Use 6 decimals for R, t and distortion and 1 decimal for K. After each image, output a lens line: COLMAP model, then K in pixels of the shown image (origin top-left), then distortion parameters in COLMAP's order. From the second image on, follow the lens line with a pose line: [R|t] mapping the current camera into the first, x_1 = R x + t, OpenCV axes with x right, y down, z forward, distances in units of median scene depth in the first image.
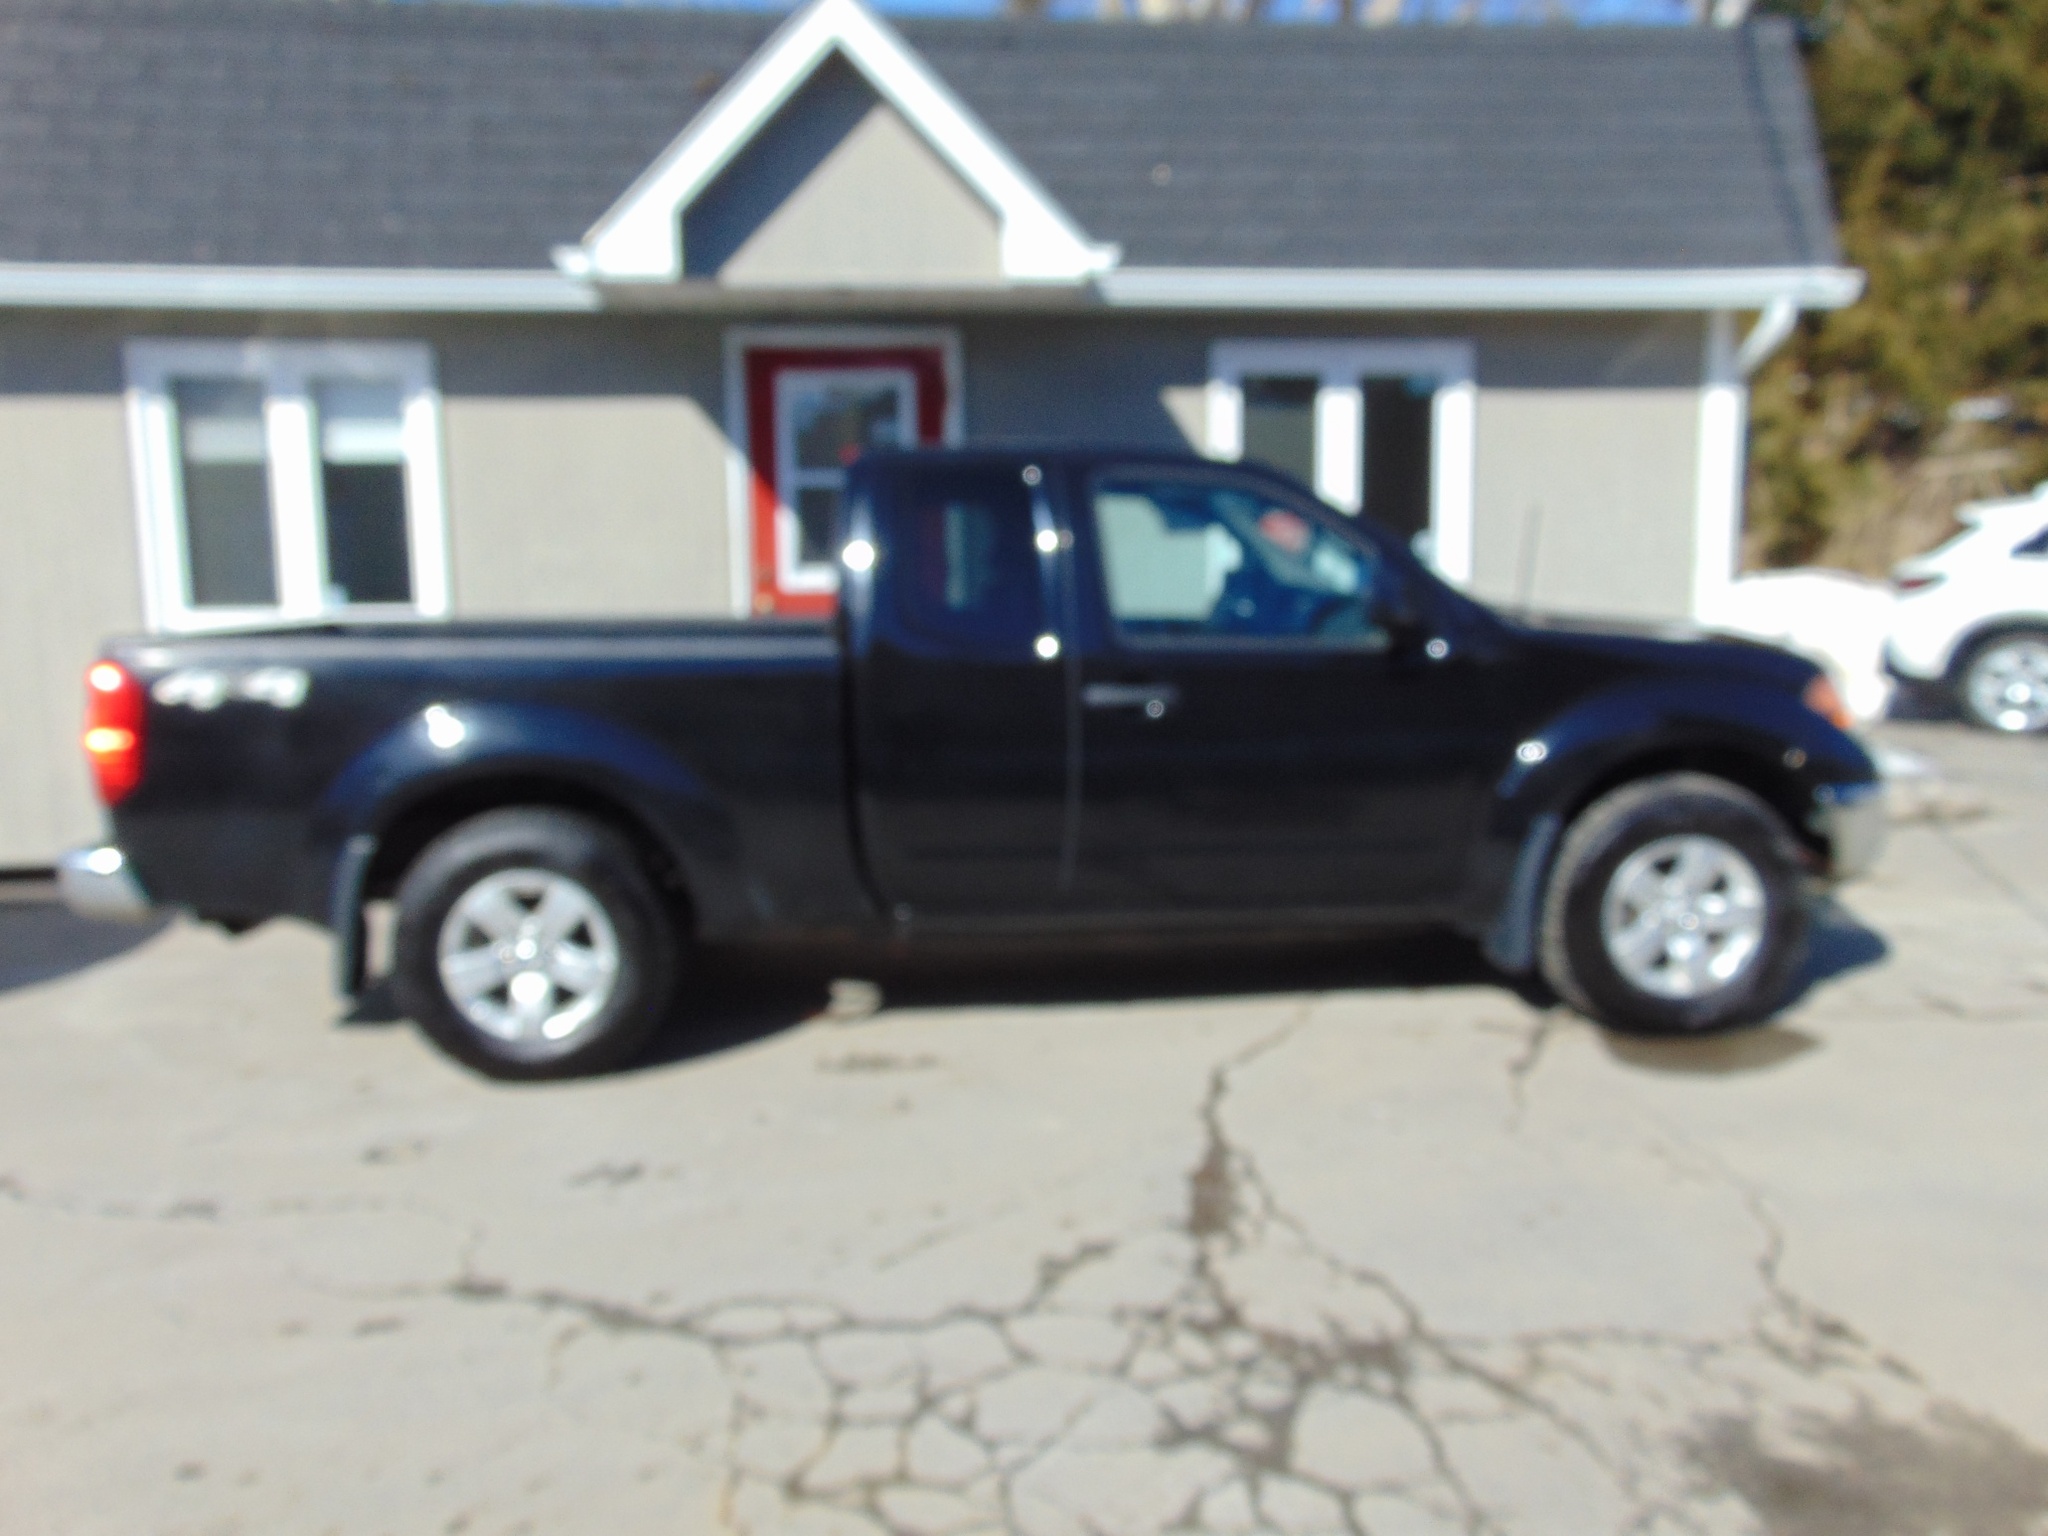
lens RADIAL K [[1471.4, 0, 1024.0], [0, 1471.4, 768.0], [0, 0, 1]] dist [0.007137, -0.004556]
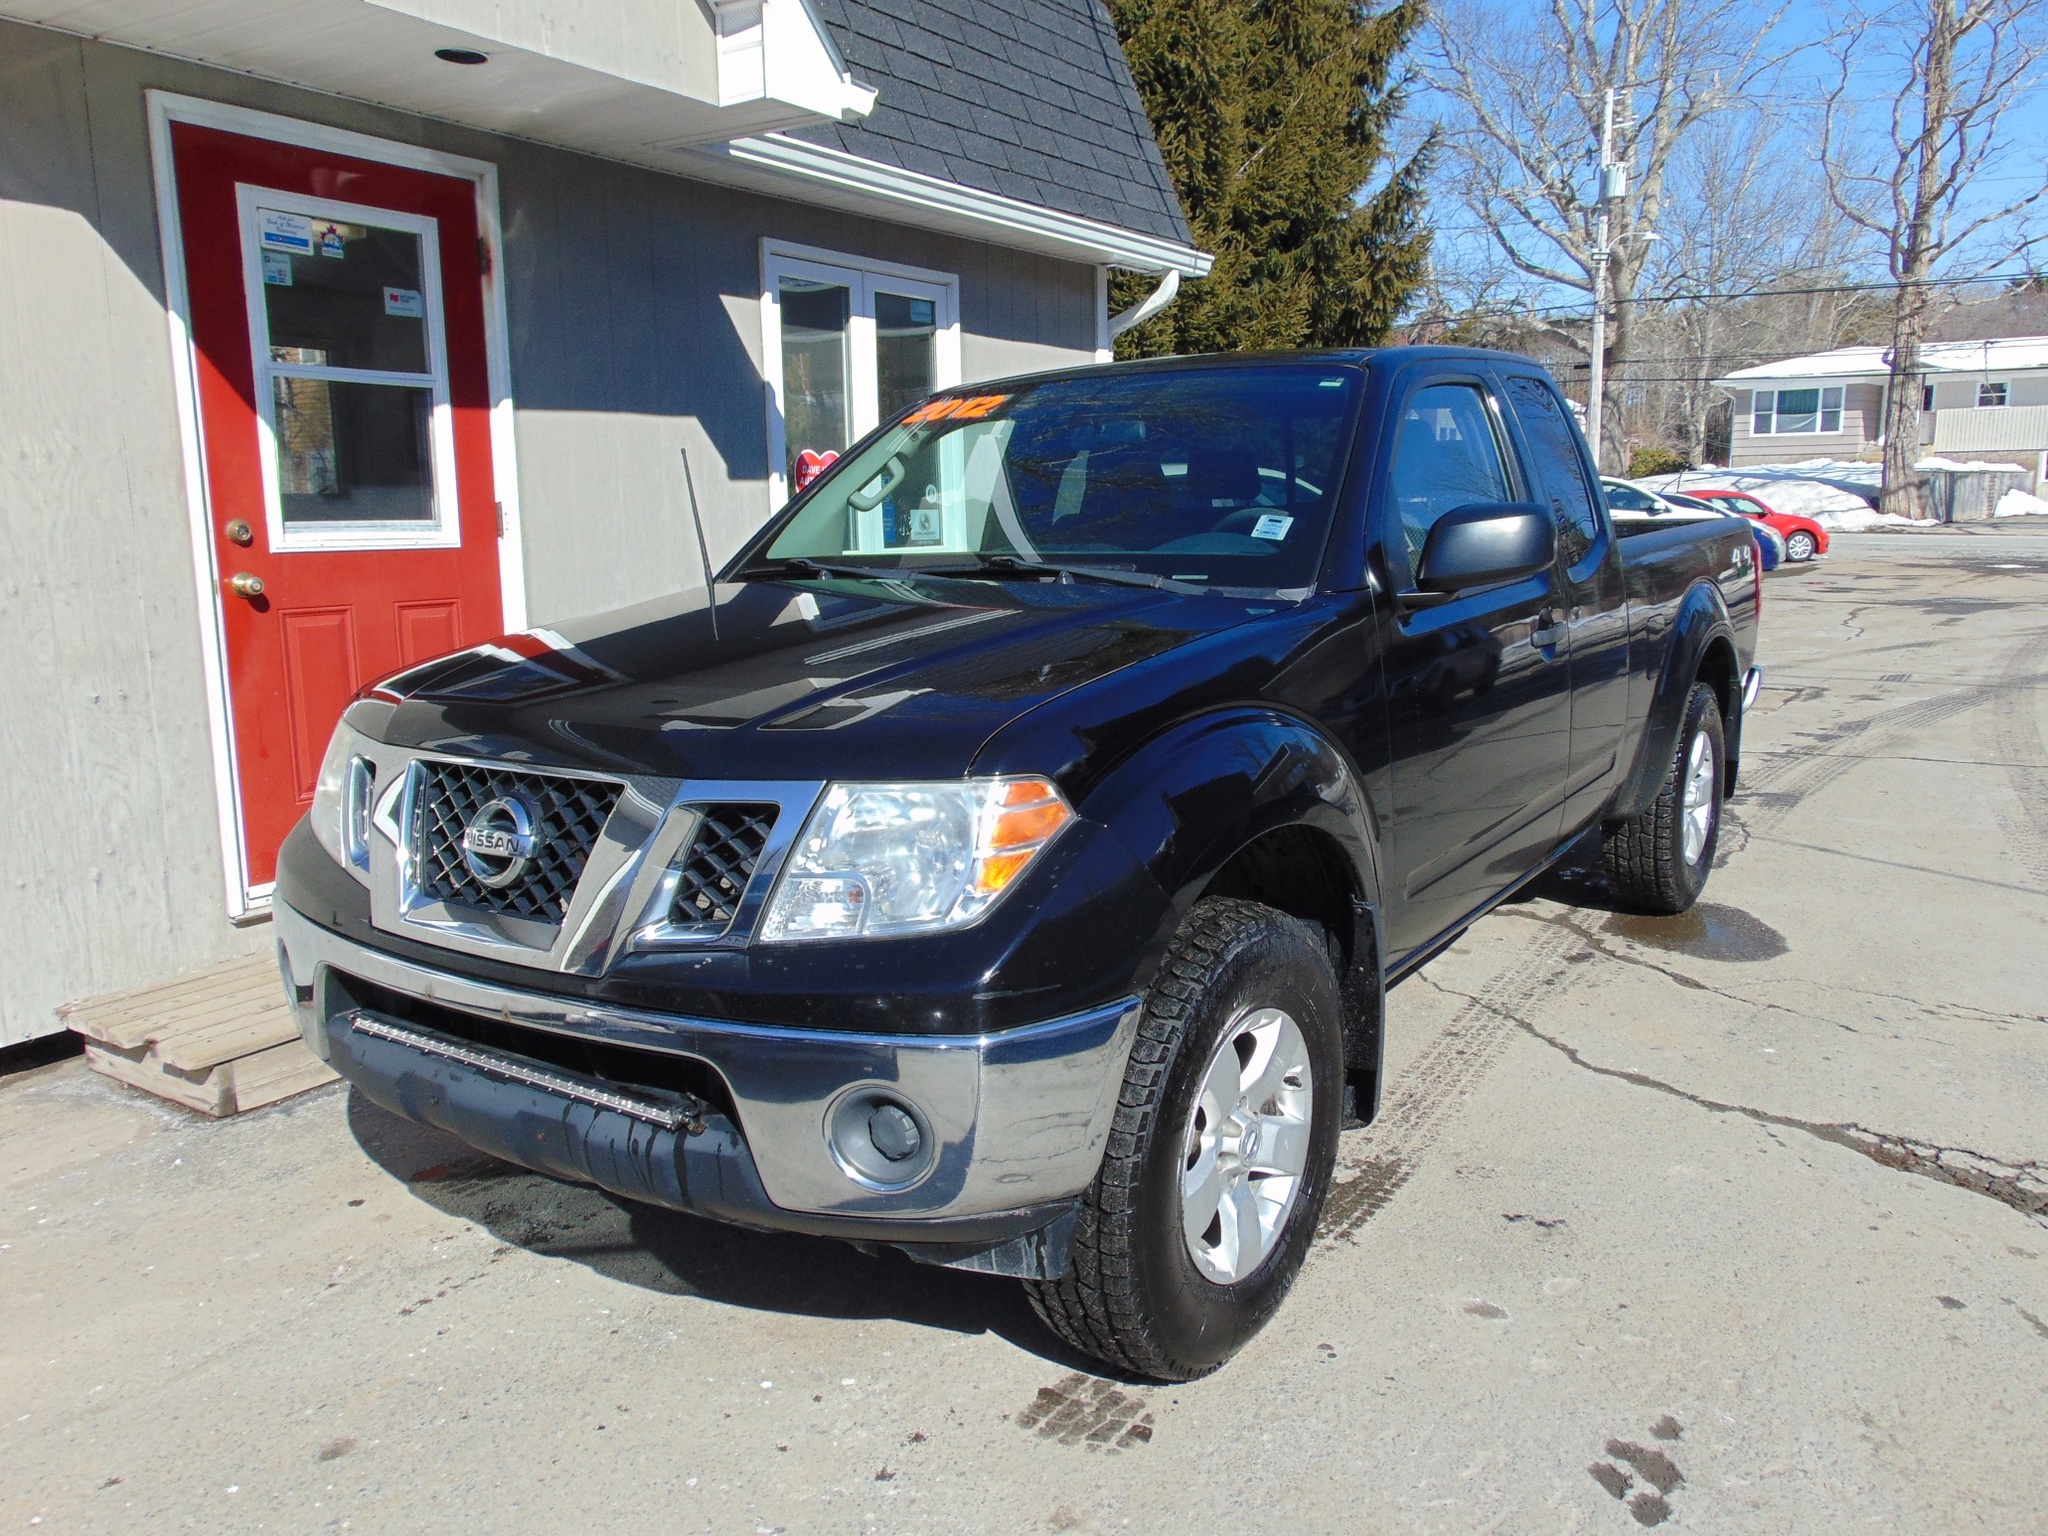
lens RADIAL K [[1534.5, 0, 1024.0], [0, 1534.5, 768.0], [0, 0, 1]] dist [0.008963, 0.002519]
pose [[0.620288, -0.129316, 0.773641, -0.468894], [0.126690, 0.989883, 0.063884, -0.043601], [-0.774075, 0.058387, 0.630396, 0.402489]]
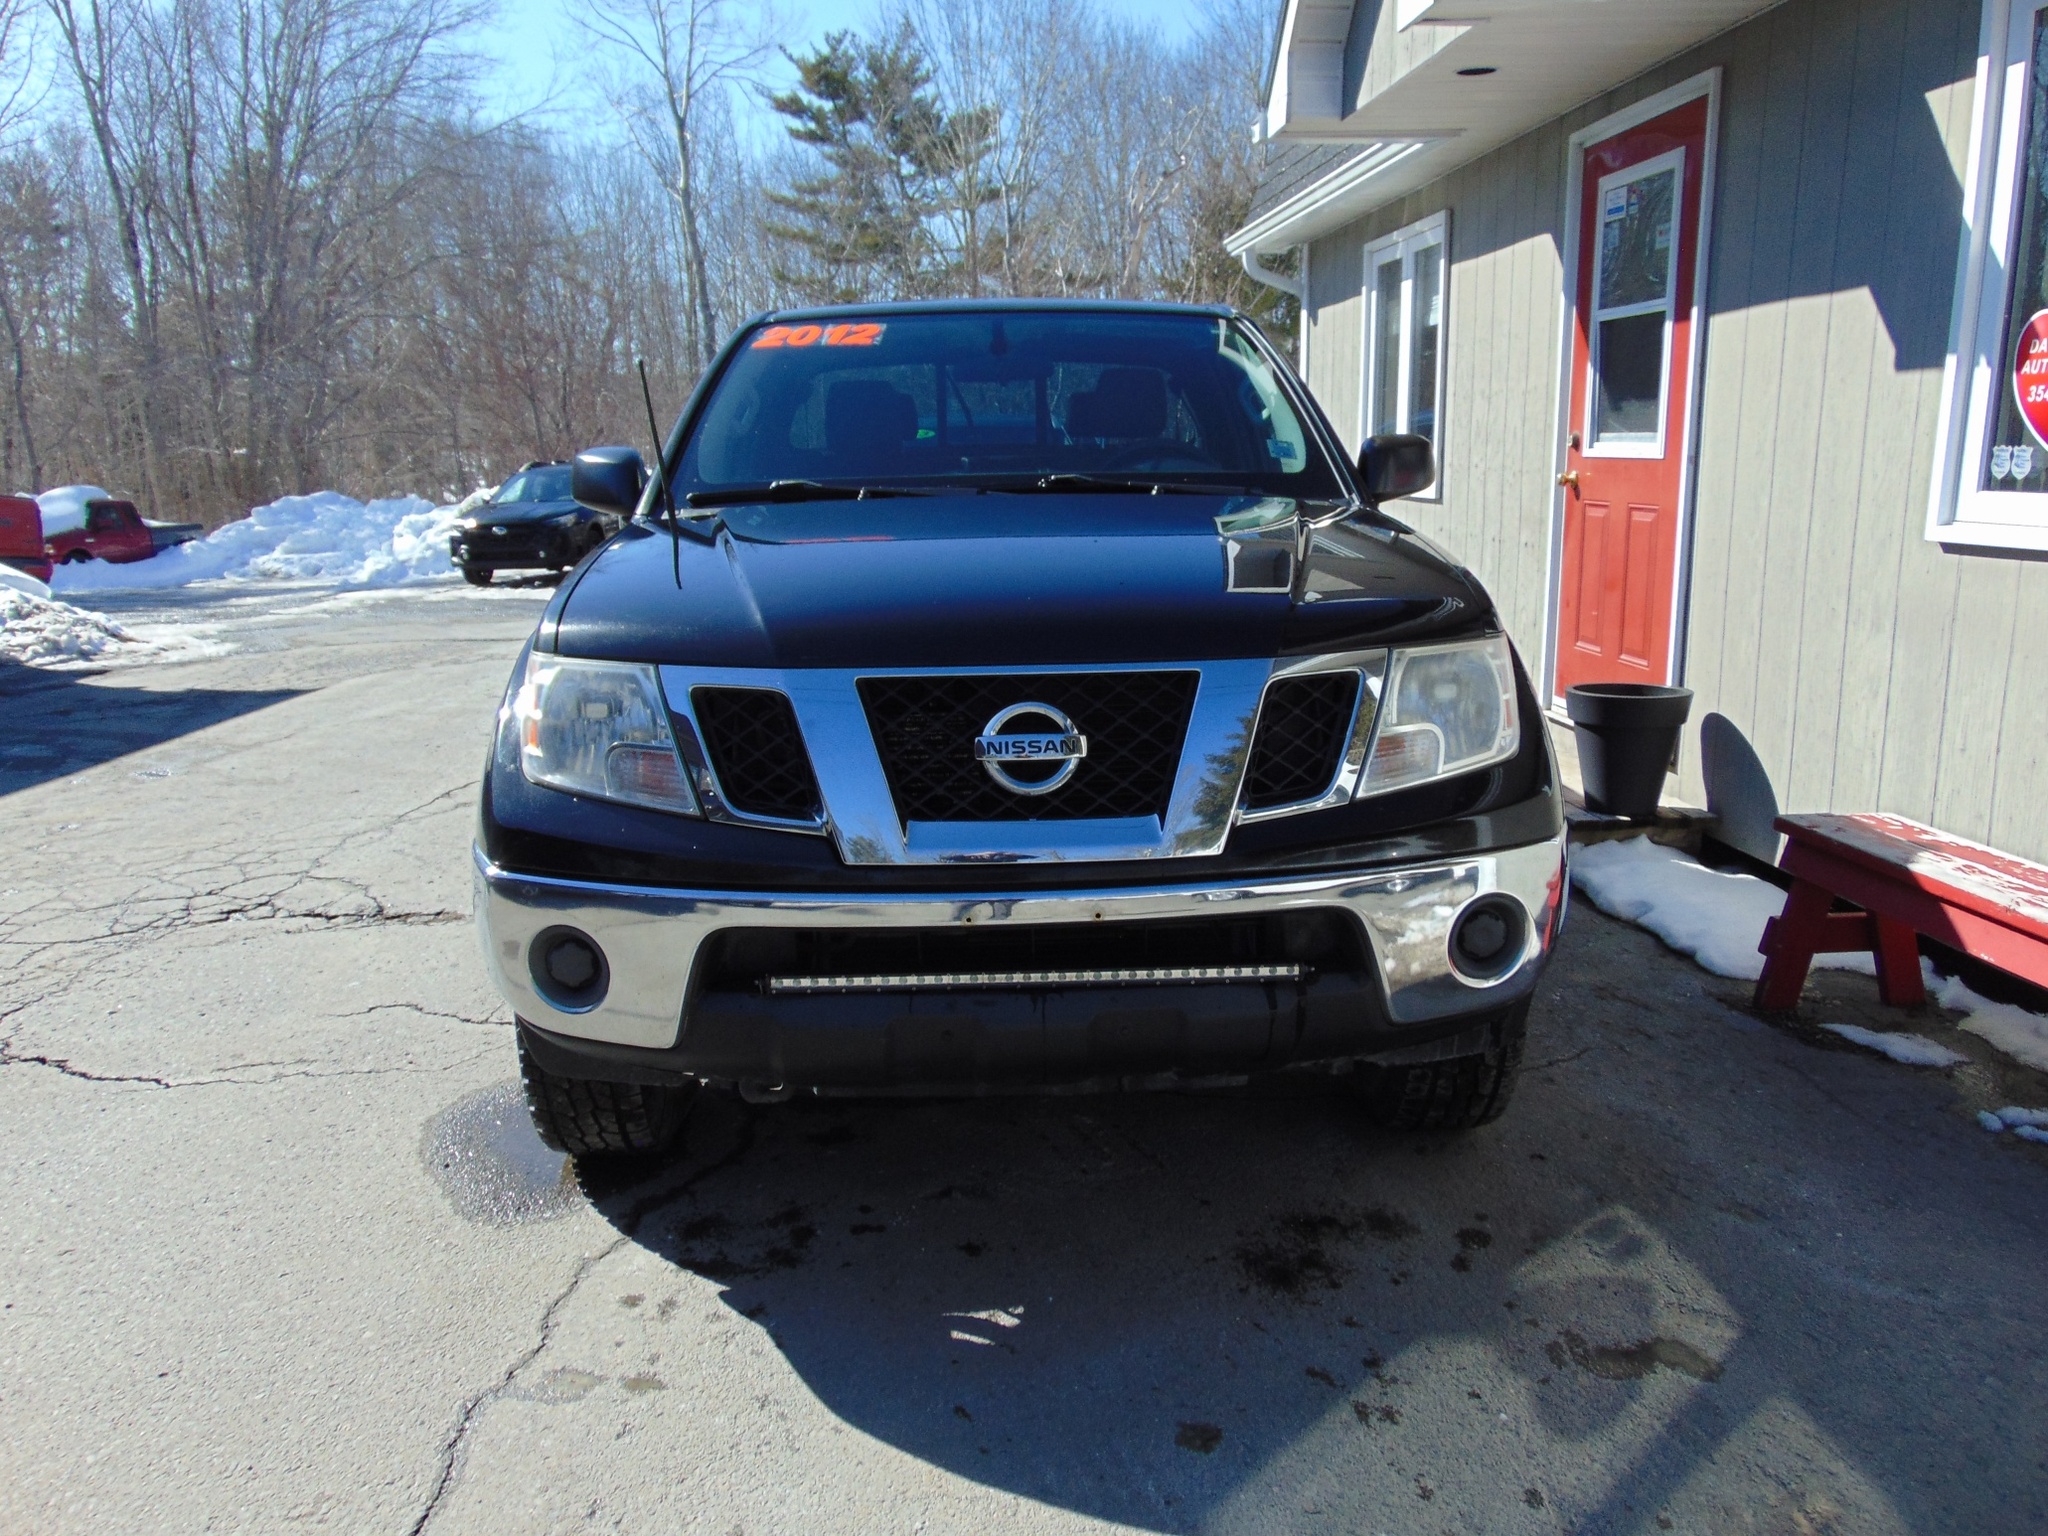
lens RADIAL K [[1537.3, 0, 1024.0], [0, 1537.3, 768.0], [0, 0, 1]] dist [-0.006652, 0.001661]
pose [[-0.012025, 0.215445, -0.976442, 0.688446], [-0.133087, 0.967480, 0.215107, -0.103024], [0.991031, 0.132538, 0.017039, 0.732304]]
